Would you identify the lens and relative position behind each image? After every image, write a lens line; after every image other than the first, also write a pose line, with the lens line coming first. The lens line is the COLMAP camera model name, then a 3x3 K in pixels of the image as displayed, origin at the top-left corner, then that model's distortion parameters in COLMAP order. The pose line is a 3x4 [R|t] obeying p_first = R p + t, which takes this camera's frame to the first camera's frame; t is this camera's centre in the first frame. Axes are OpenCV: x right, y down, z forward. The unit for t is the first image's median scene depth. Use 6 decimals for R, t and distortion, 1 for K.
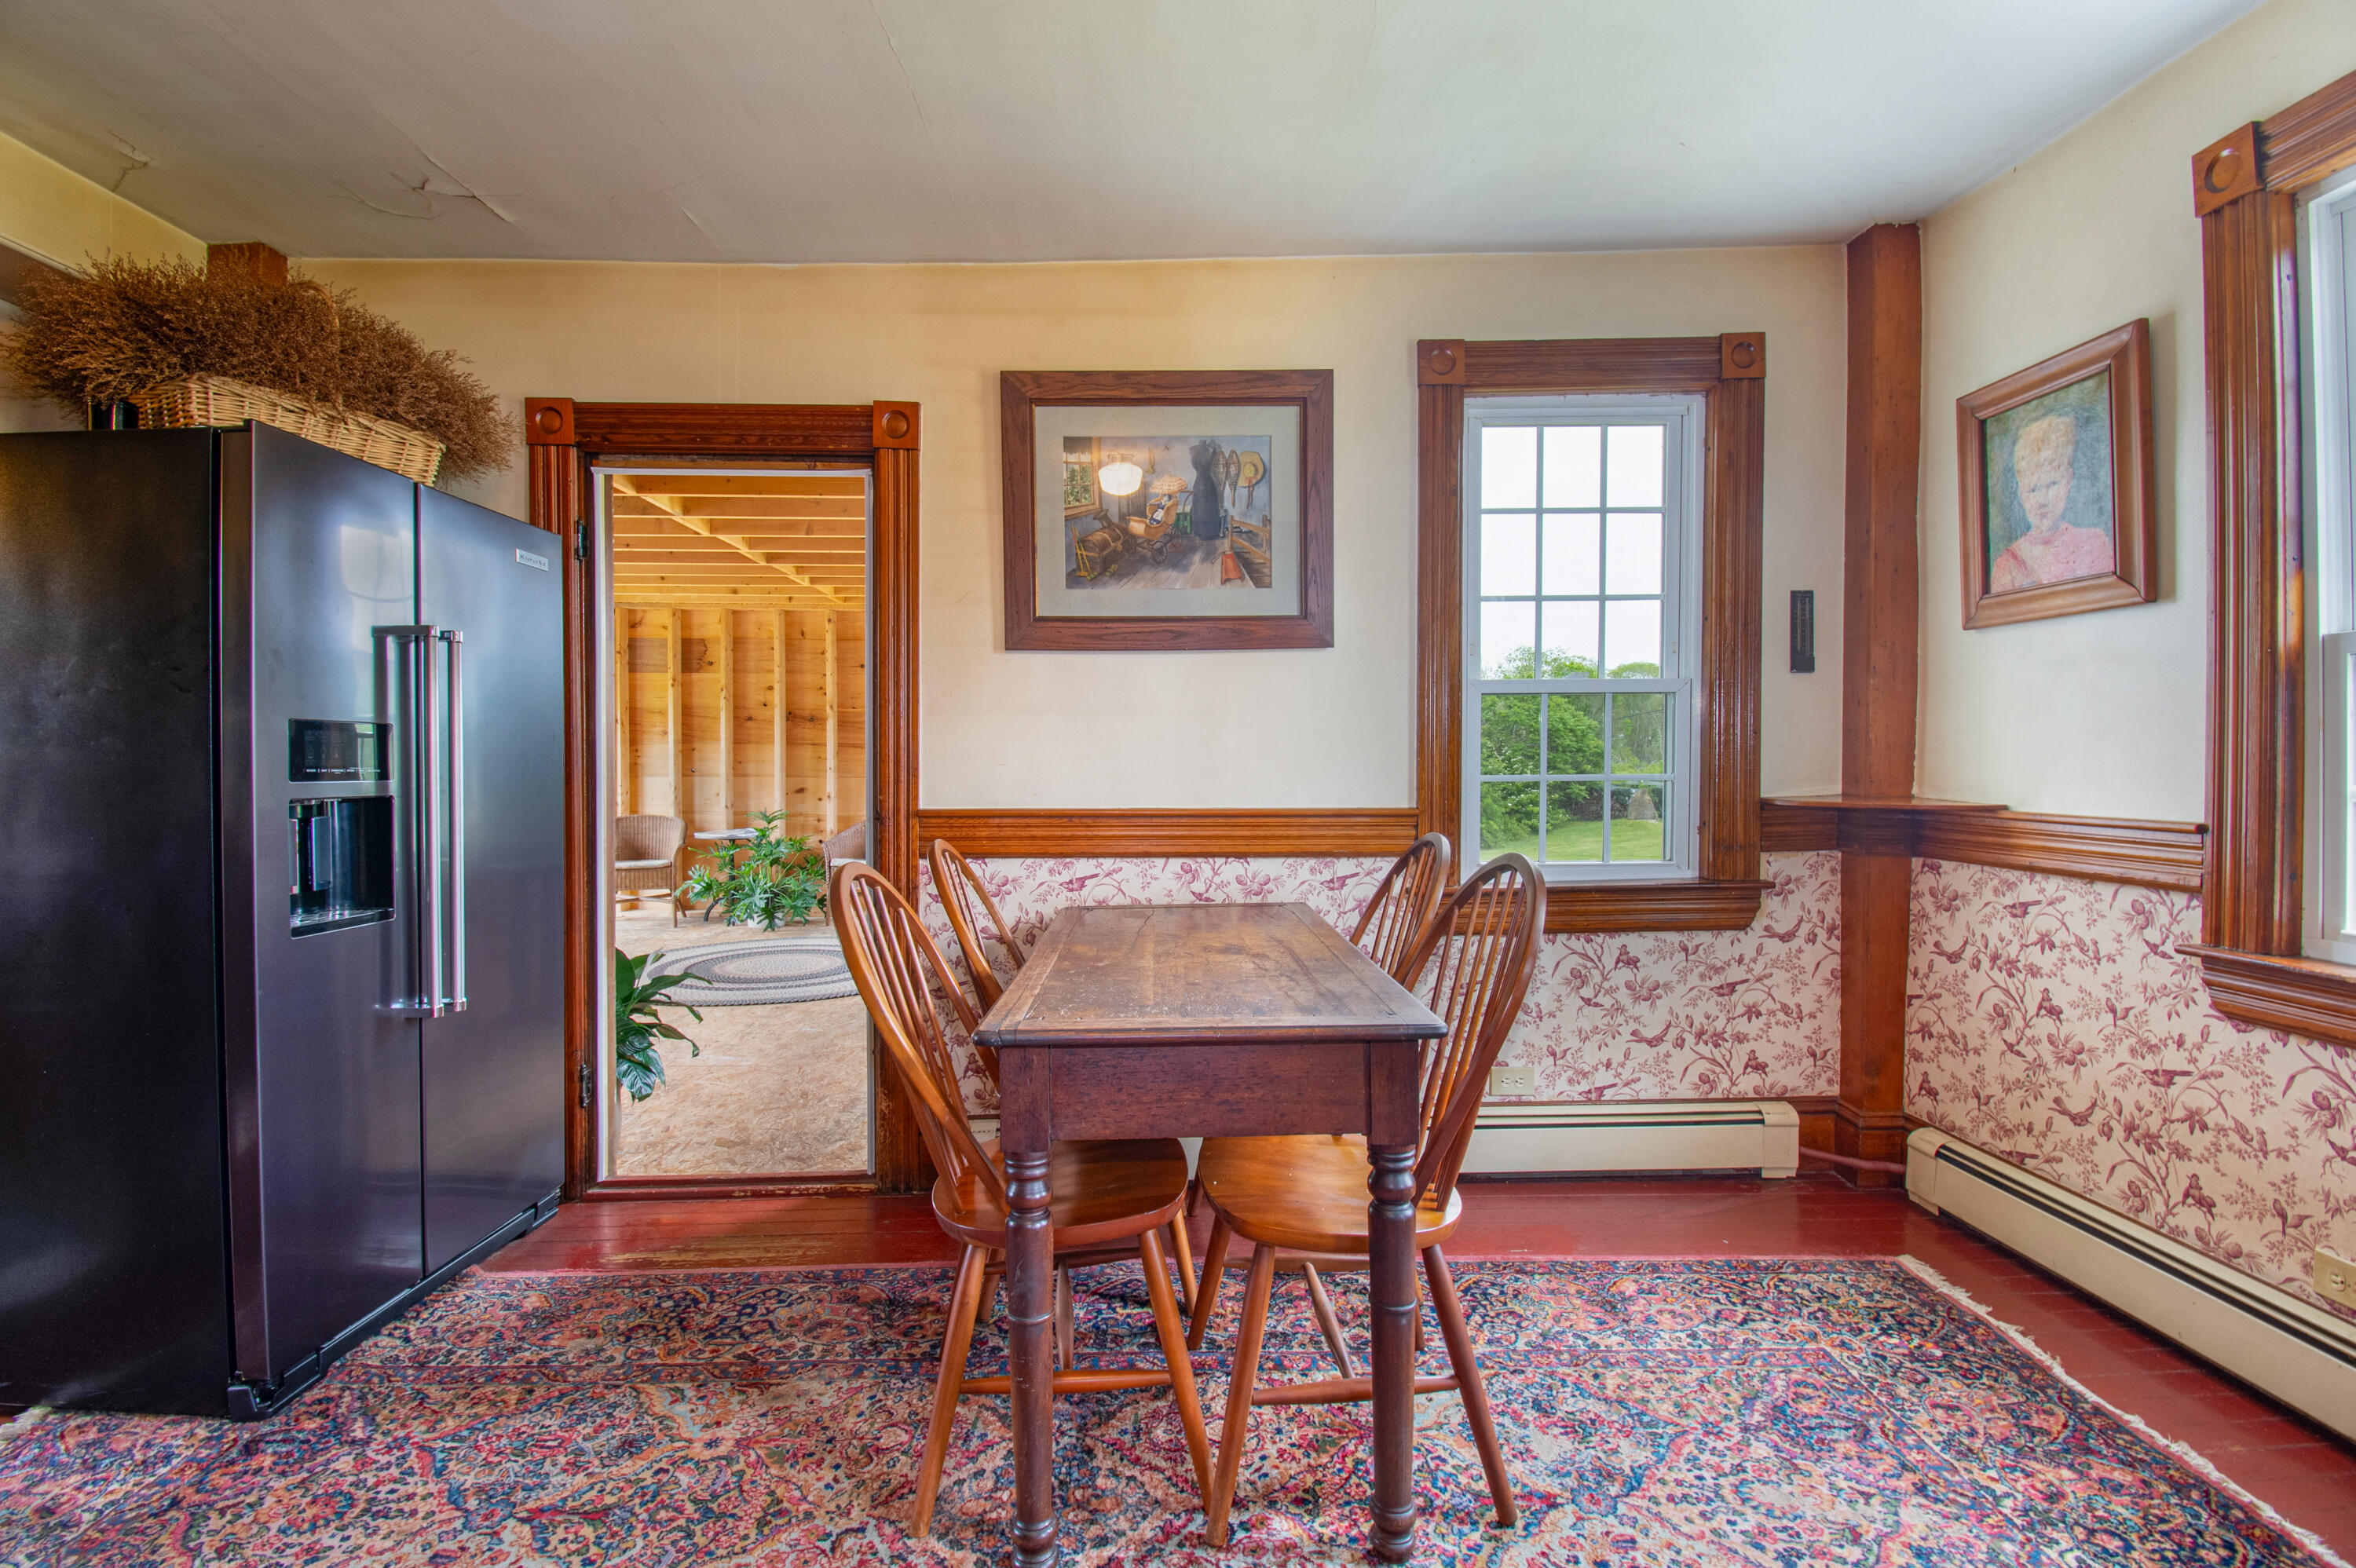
lens RADIAL K [[1038.1, 0, 1187.8], [0, 1038.1, 773.7], [0, 0, 1]] dist [0.020013, -0.027470]
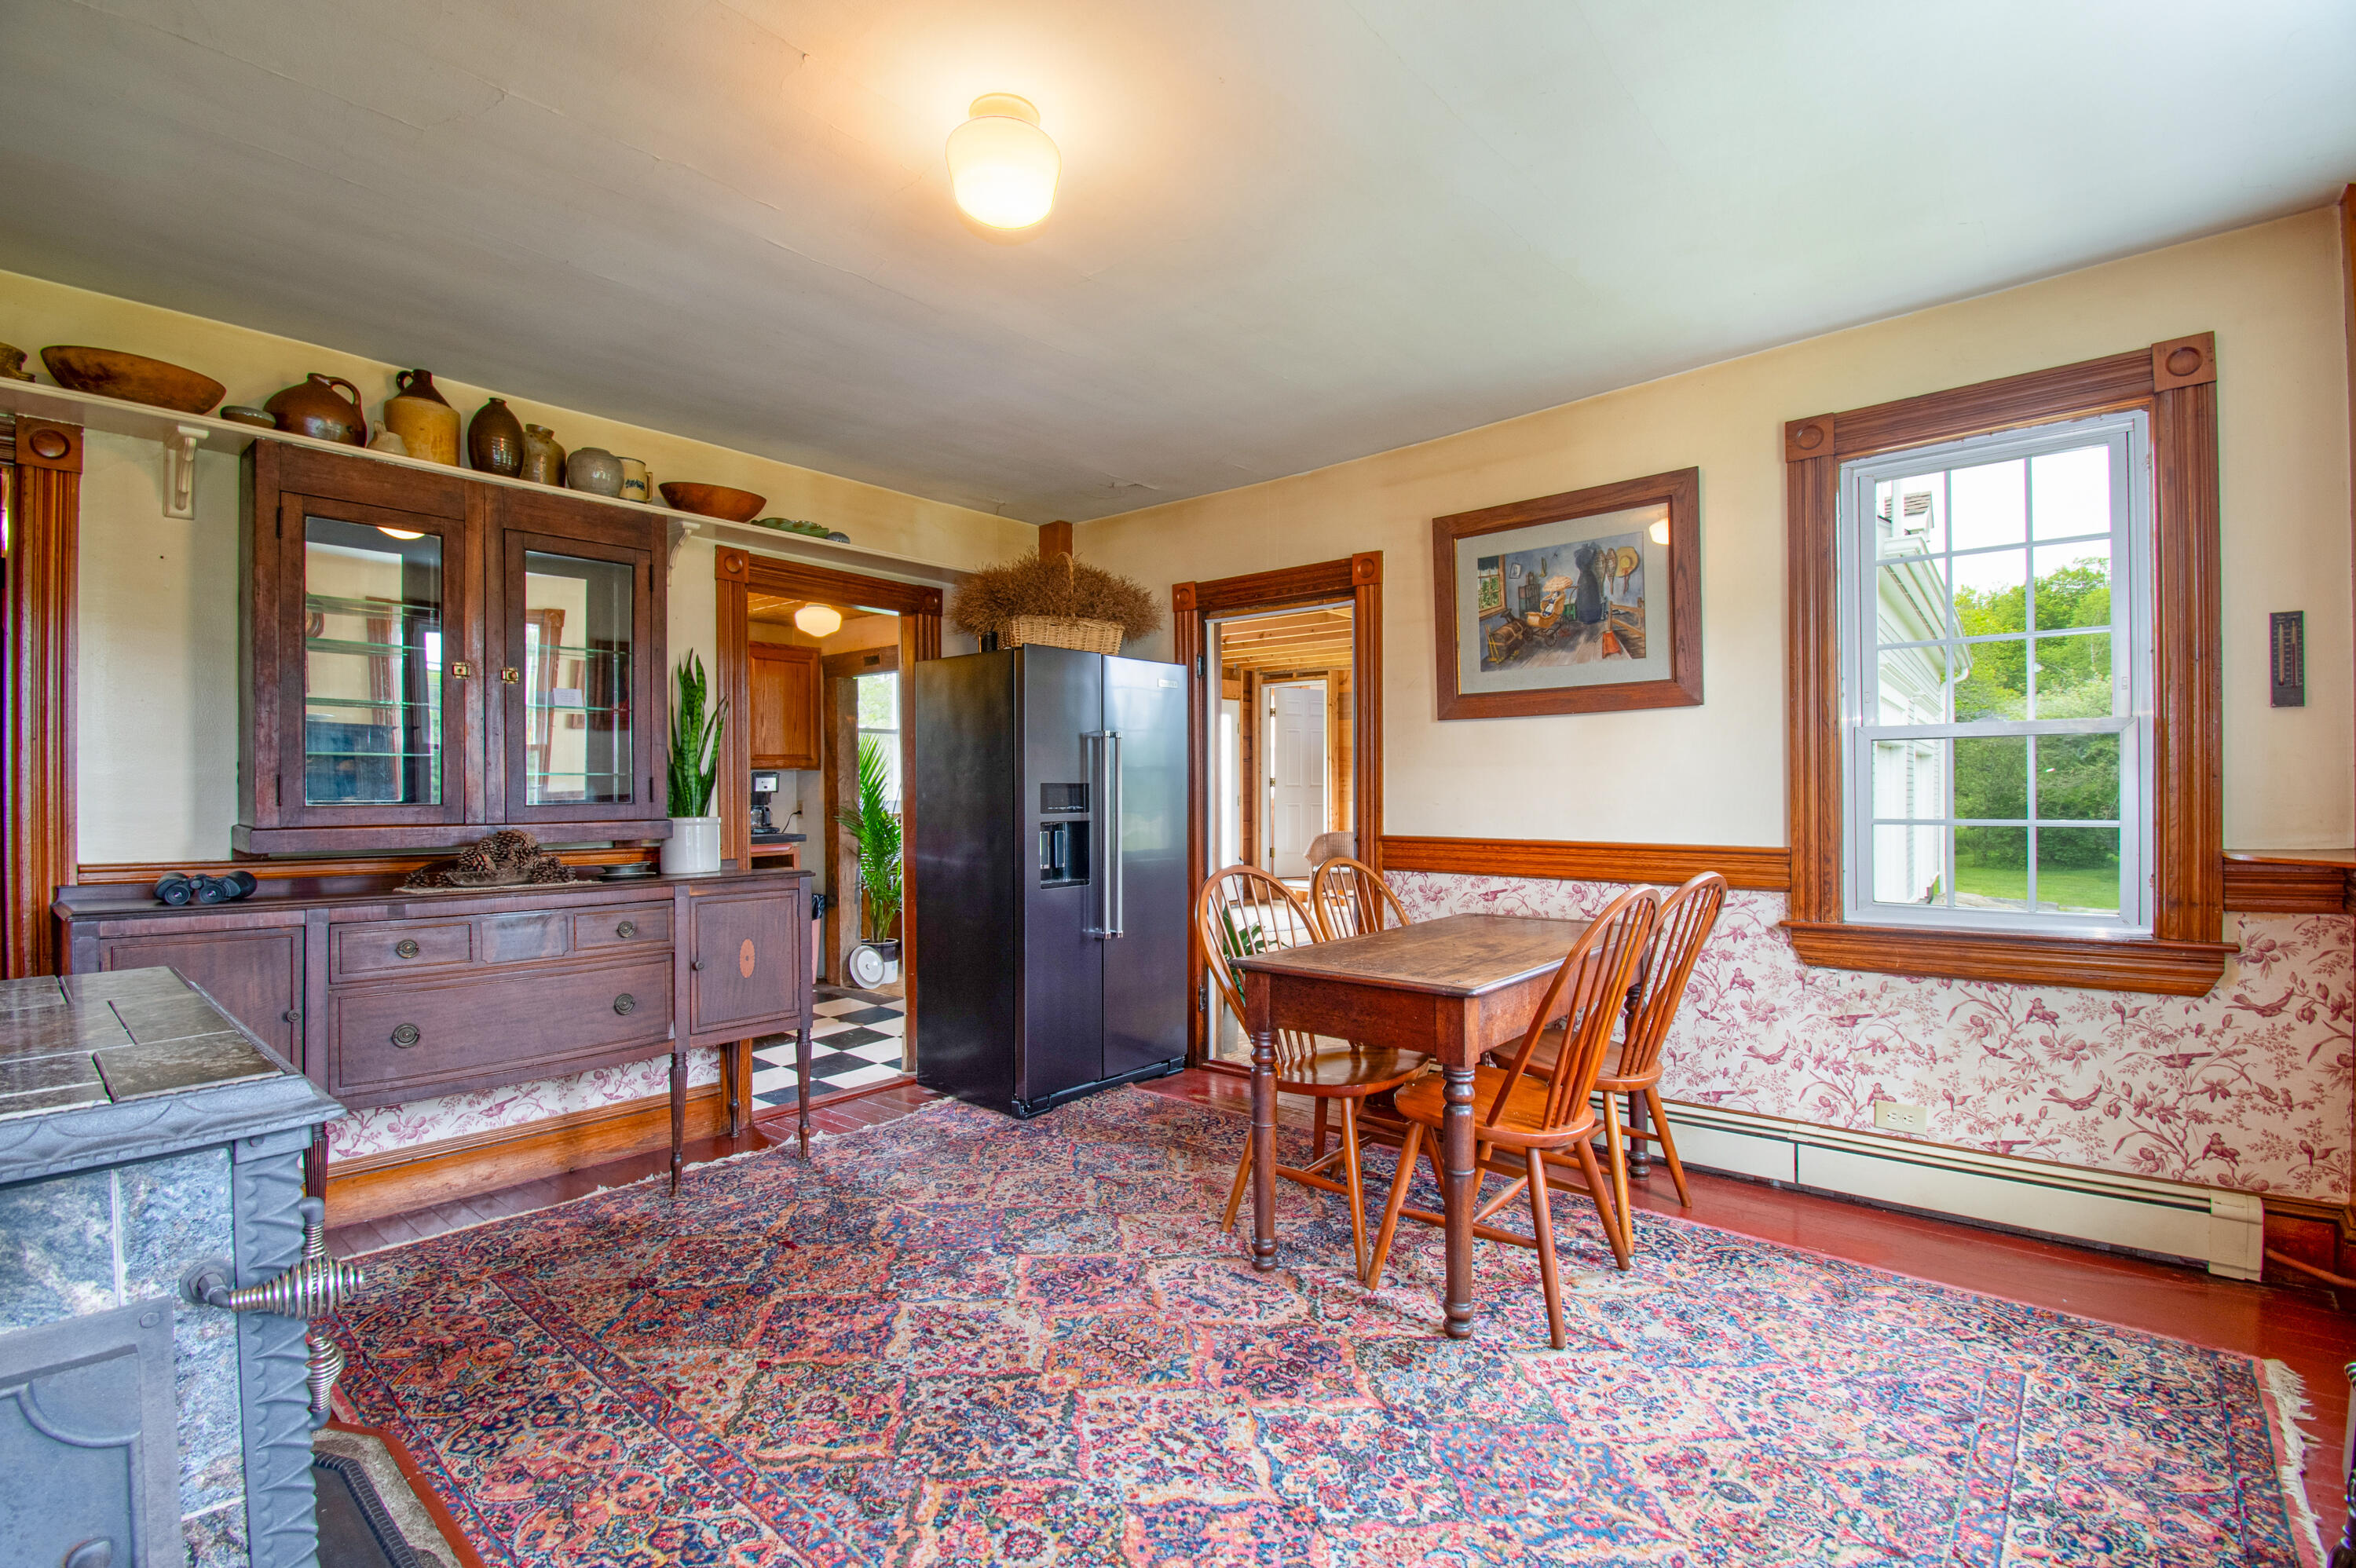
lens RADIAL K [[1027.0, 0, 1178.0], [0, 1027.0, 784.0], [0, 0, 1]] dist [0.001769, -0.018586]
pose [[0.751345, -0.002792, -0.659904, 0.451131], [-0.003624, 0.999959, -0.008357, -0.022662], [0.659900, 0.008670, 0.751304, -0.233739]]
